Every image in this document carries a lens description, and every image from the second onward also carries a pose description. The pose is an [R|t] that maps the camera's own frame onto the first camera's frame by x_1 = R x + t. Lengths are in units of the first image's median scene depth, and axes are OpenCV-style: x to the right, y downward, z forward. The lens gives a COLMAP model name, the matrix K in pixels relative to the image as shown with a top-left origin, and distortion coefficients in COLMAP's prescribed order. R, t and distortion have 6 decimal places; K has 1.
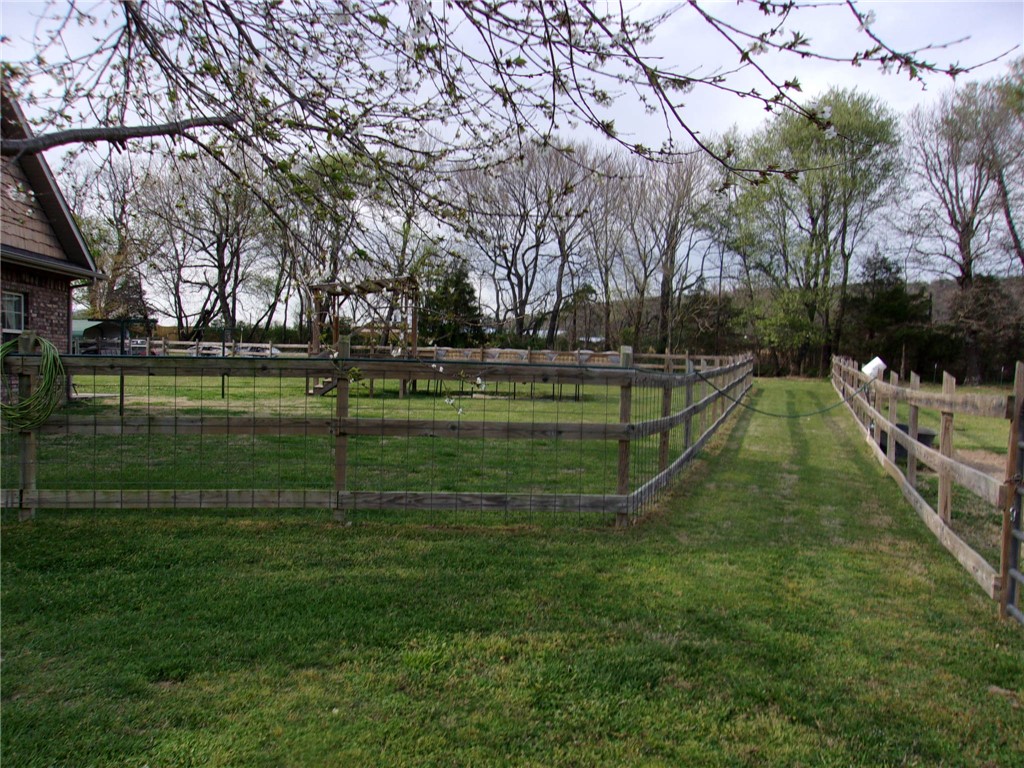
lens RADIAL K [[815.0, 0, 512.0], [0, 815.0, 384.0], [0, 0, 1]] dist [0.000957, 0.001001]
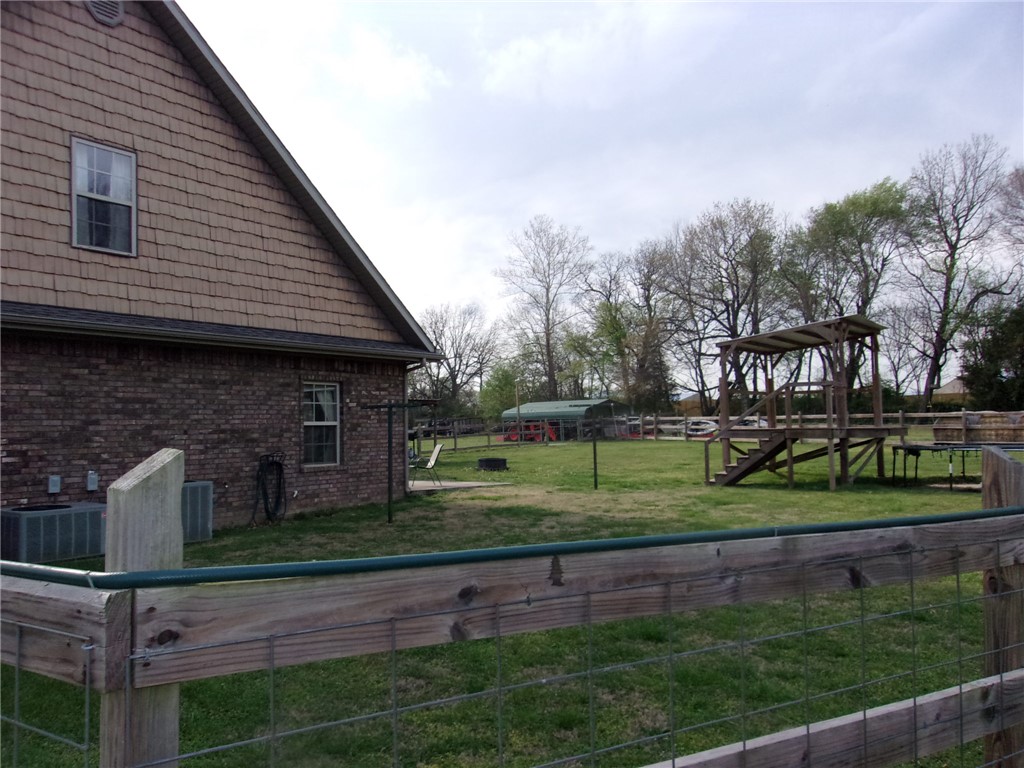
lens RADIAL K [[815.0, 0, 512.0], [0, 815.0, 384.0], [0, 0, 1]] dist [0.000957, 0.001001]
pose [[0.768281, -0.066246, -0.636675, 0.059485], [0.012327, 0.995977, -0.088757, -0.008440], [0.639994, 0.060342, 0.766007, 0.151660]]
